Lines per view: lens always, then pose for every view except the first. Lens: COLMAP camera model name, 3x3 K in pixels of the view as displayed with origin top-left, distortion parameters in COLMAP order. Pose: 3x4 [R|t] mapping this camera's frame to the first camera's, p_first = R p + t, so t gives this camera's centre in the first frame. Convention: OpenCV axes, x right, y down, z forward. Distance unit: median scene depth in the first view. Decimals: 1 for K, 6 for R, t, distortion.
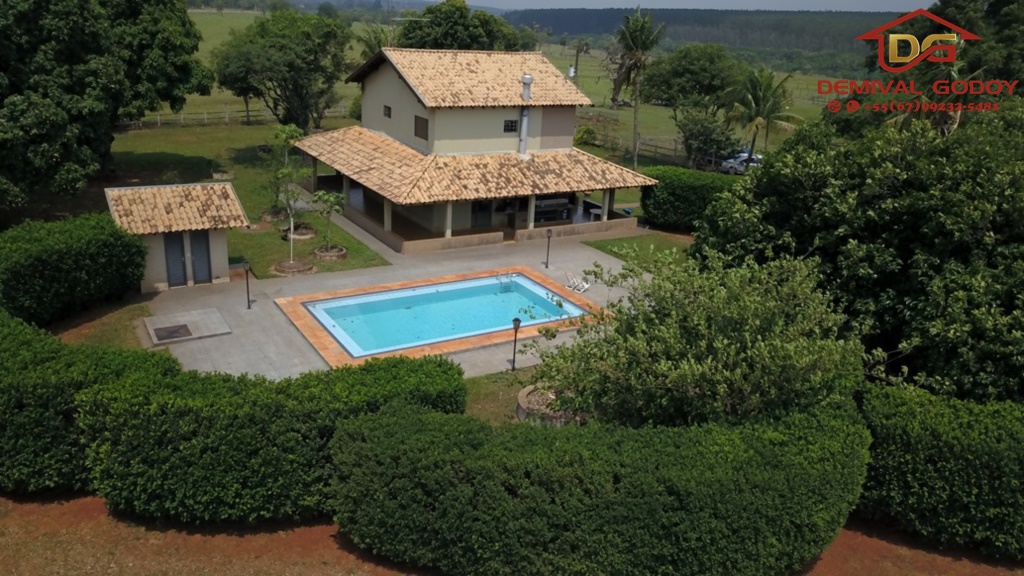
lens RADIAL K [[752.5, 0, 512.0], [0, 752.5, 288.0], [0, 0, 1]] dist [0.189858, -0.000264]
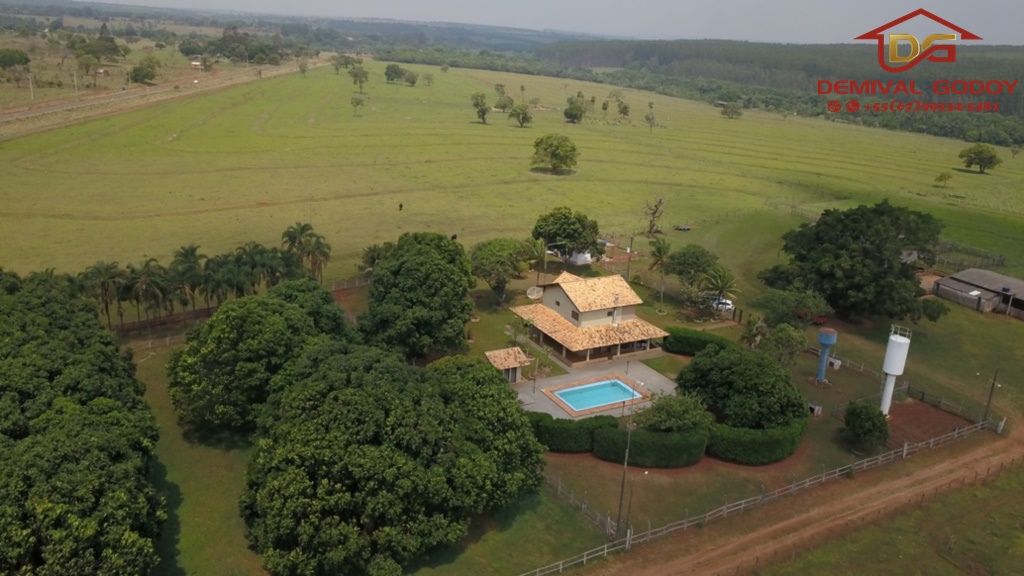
lens RADIAL K [[752.5, 0, 512.0], [0, 752.5, 288.0], [0, 0, 1]] dist [0.189858, -0.000264]
pose [[0.998977, 0.006123, -0.044808, -0.226711], [-0.006812, 0.999861, -0.015232, -0.272711], [0.044709, 0.015522, 0.998879, -1.605225]]
